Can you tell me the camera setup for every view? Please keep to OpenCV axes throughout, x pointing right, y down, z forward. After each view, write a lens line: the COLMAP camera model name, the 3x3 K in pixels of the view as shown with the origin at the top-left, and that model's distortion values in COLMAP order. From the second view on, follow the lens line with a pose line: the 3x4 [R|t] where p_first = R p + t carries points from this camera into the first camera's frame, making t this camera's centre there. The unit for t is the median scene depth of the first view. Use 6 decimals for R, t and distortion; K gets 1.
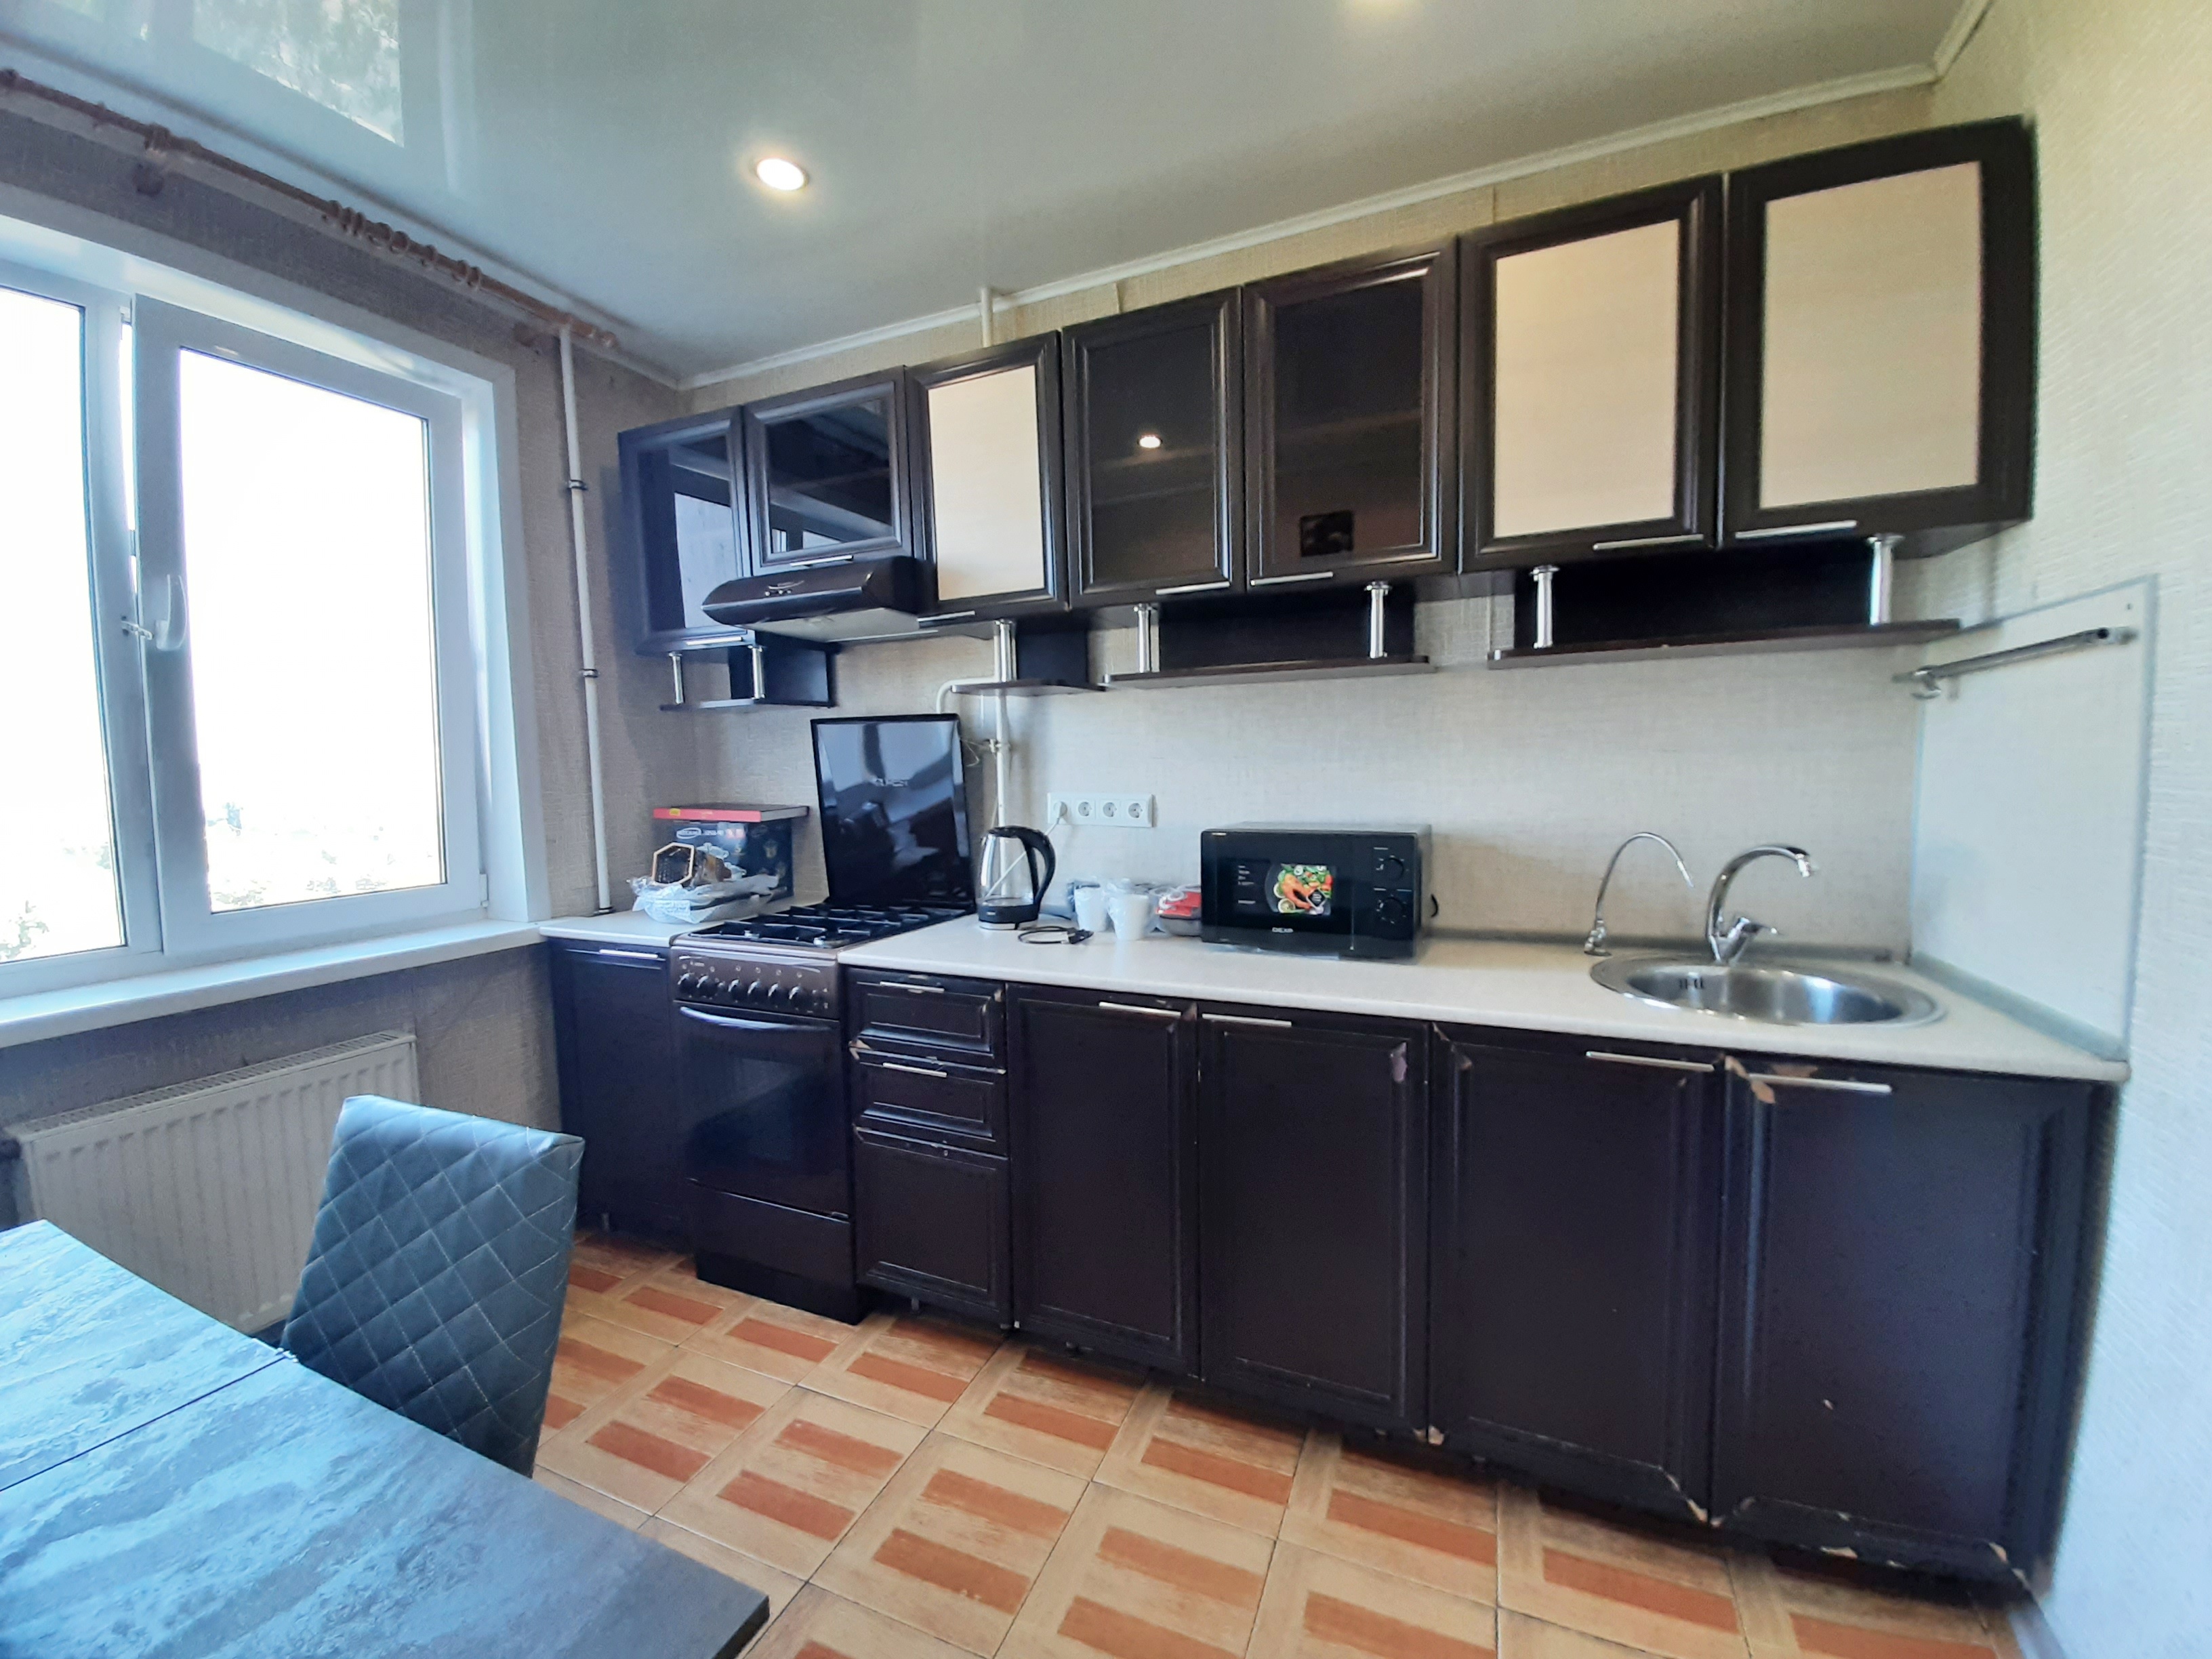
lens RADIAL K [[861.9, 0, 1131.1], [0, 861.9, 831.3], [0, 0, 1]] dist [0.000427, -0.005518]
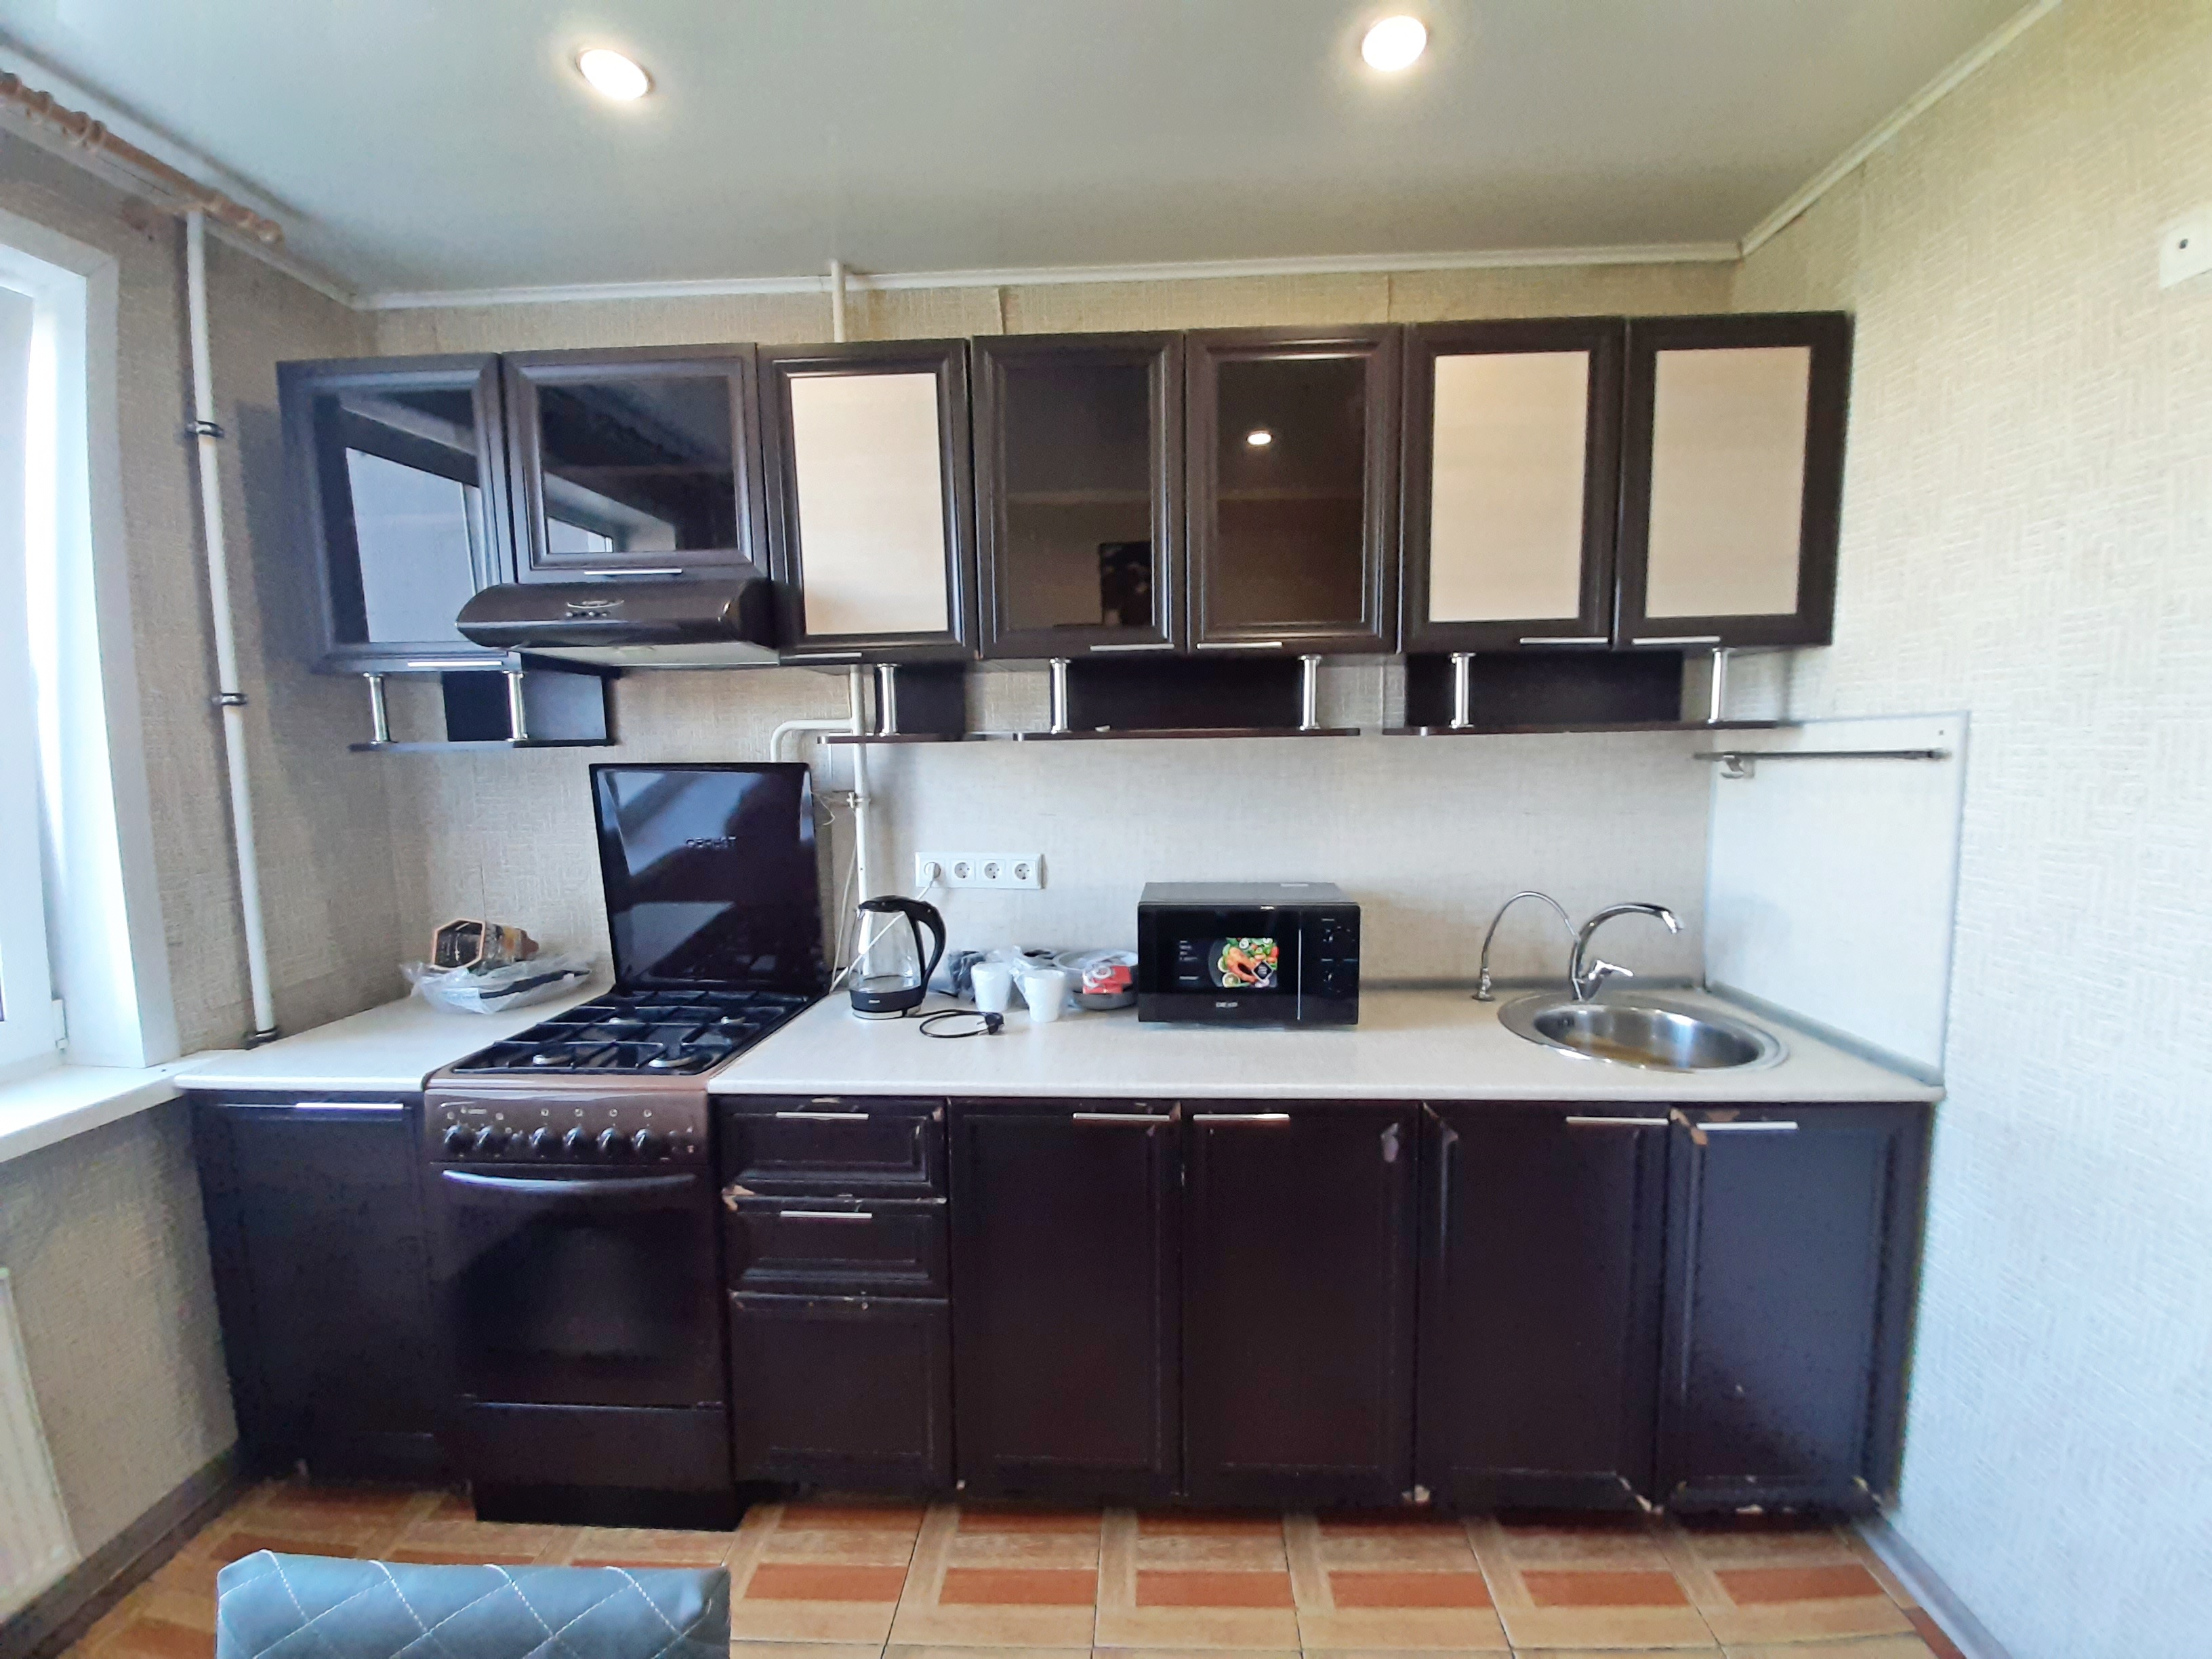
lens RADIAL K [[861.9, 0, 1131.1], [0, 861.9, 831.3], [0, 0, 1]] dist [0.000427, -0.005518]
pose [[0.936566, -0.025652, 0.349552, -0.253457], [0.021839, 0.999651, 0.014845, -0.095169], [-0.349811, -0.006269, 0.936799, 0.125473]]
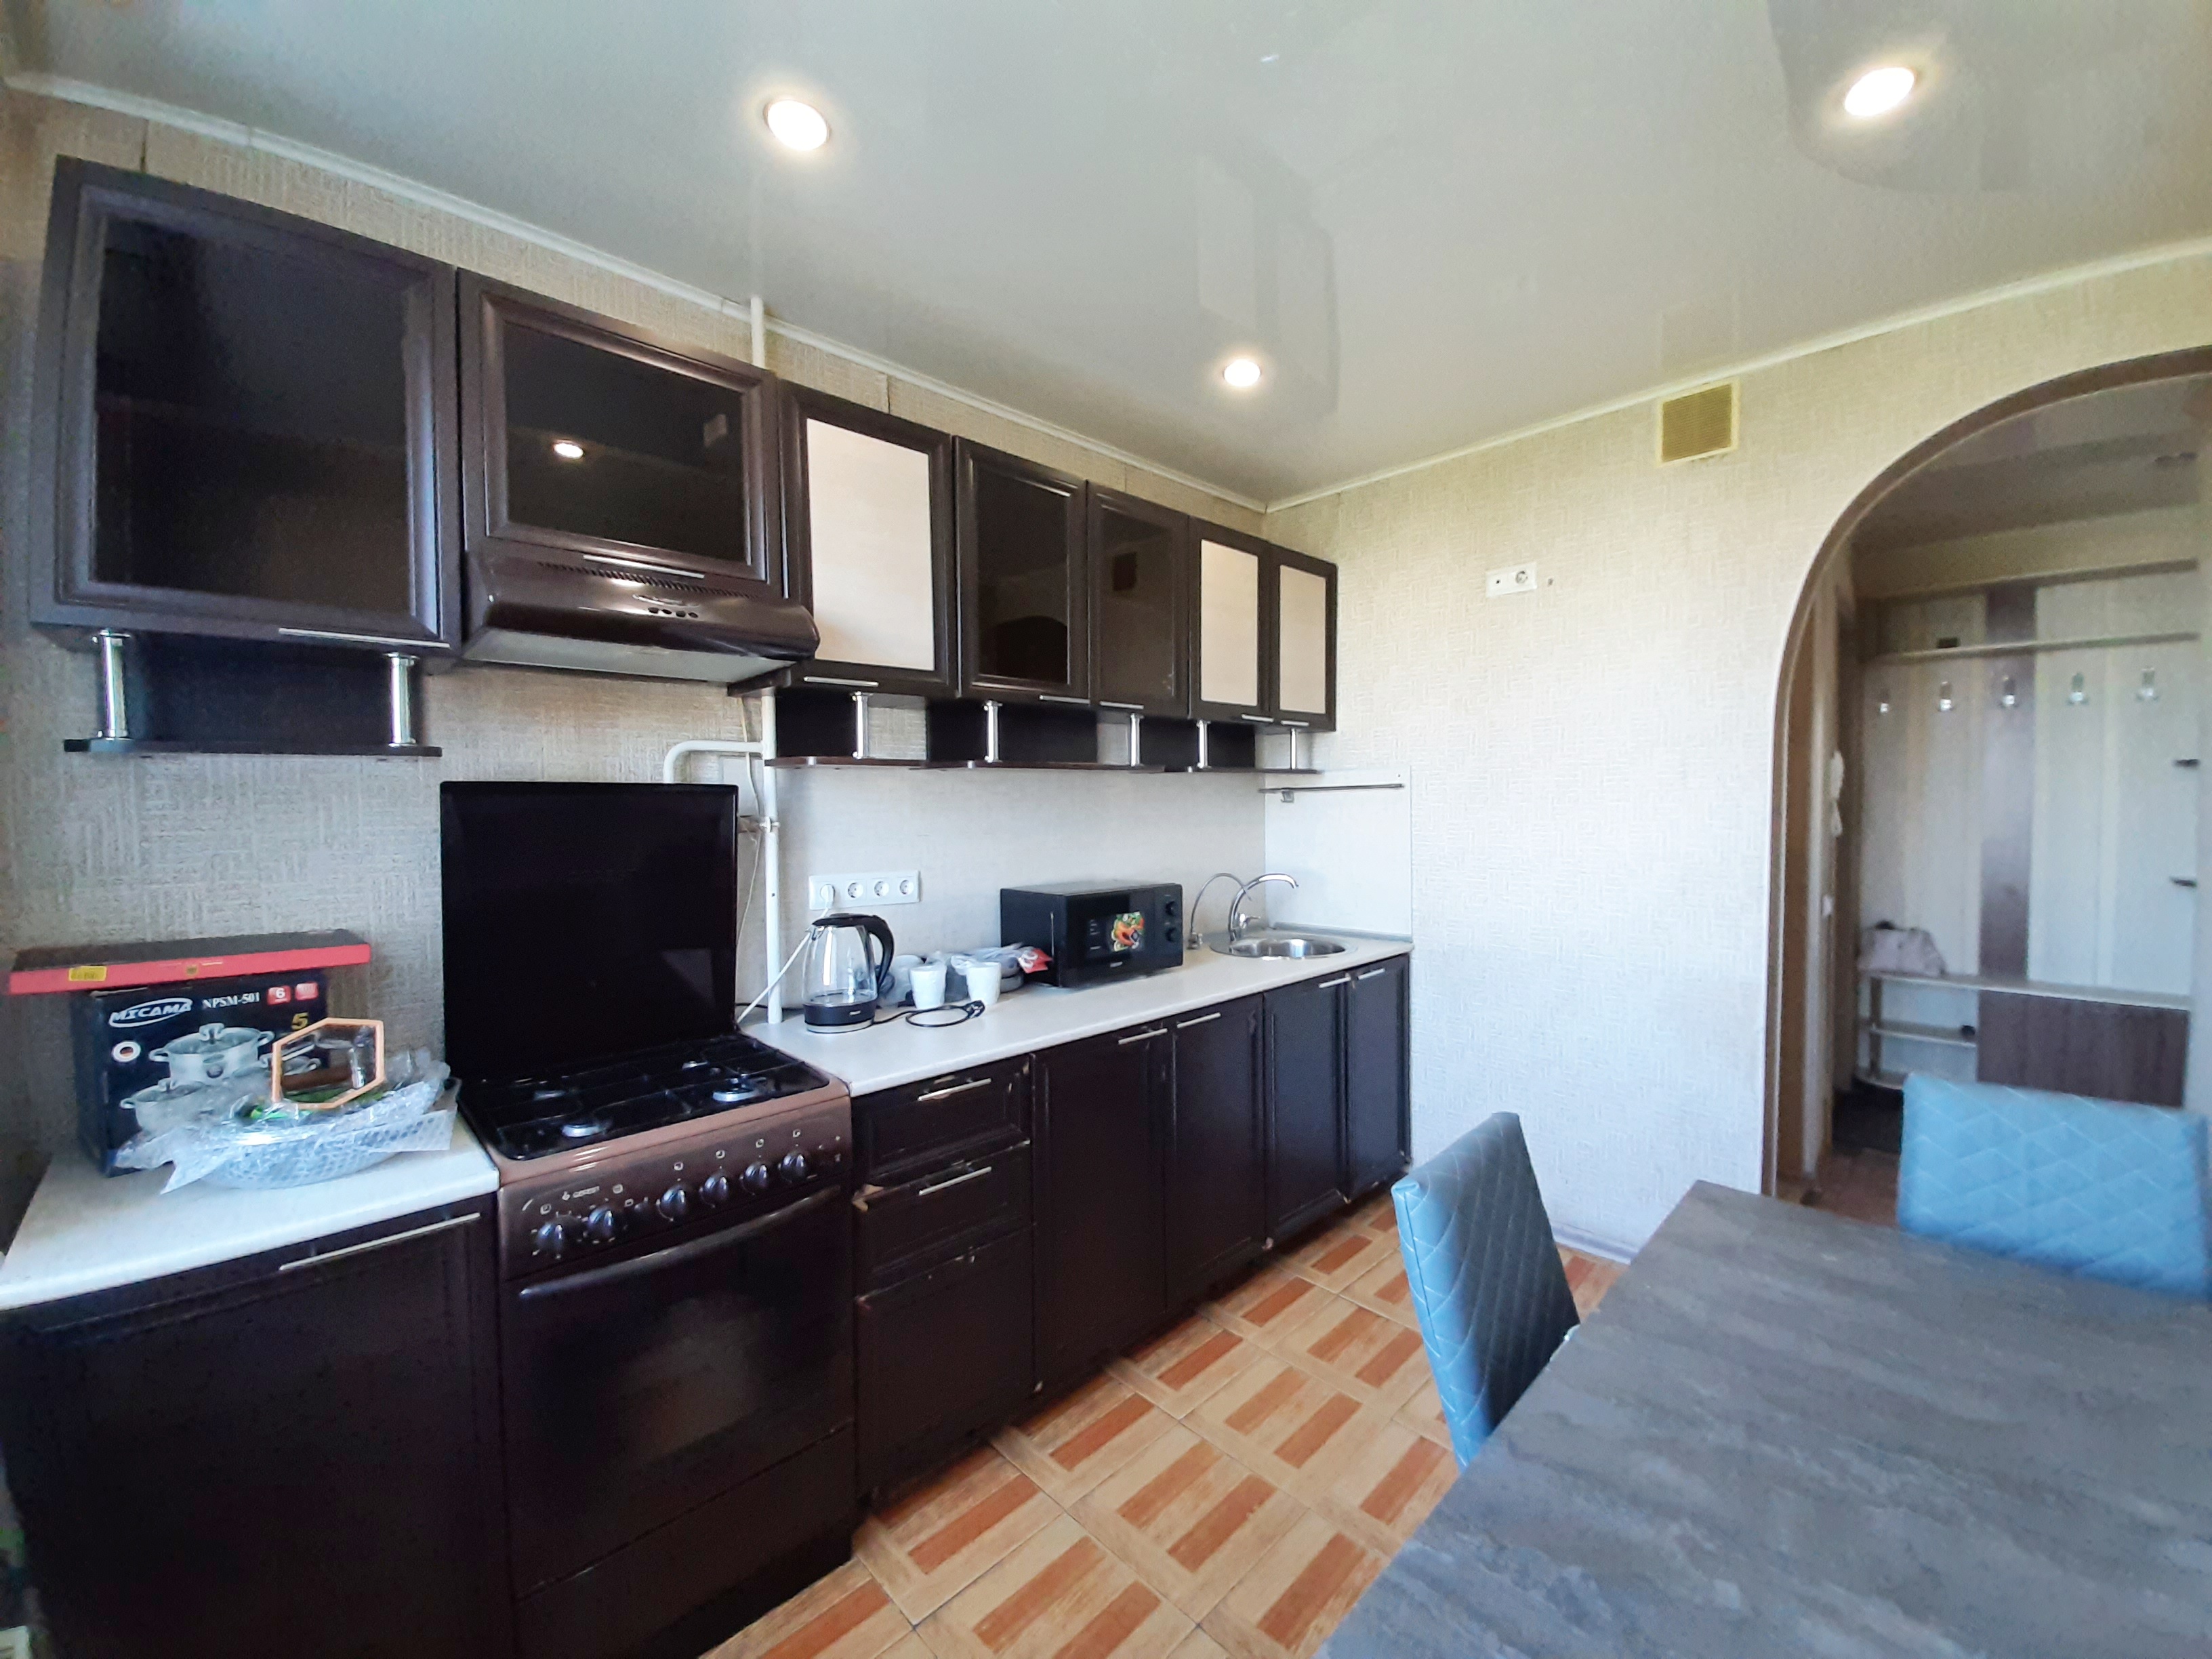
lens RADIAL K [[861.9, 0, 1131.1], [0, 861.9, 831.3], [0, 0, 1]] dist [0.000427, -0.005518]
pose [[0.385446, -0.017360, 0.922567, -1.013038], [0.075577, 0.997058, -0.012814, -0.069357], [-0.919630, 0.074664, 0.385624, 0.439095]]
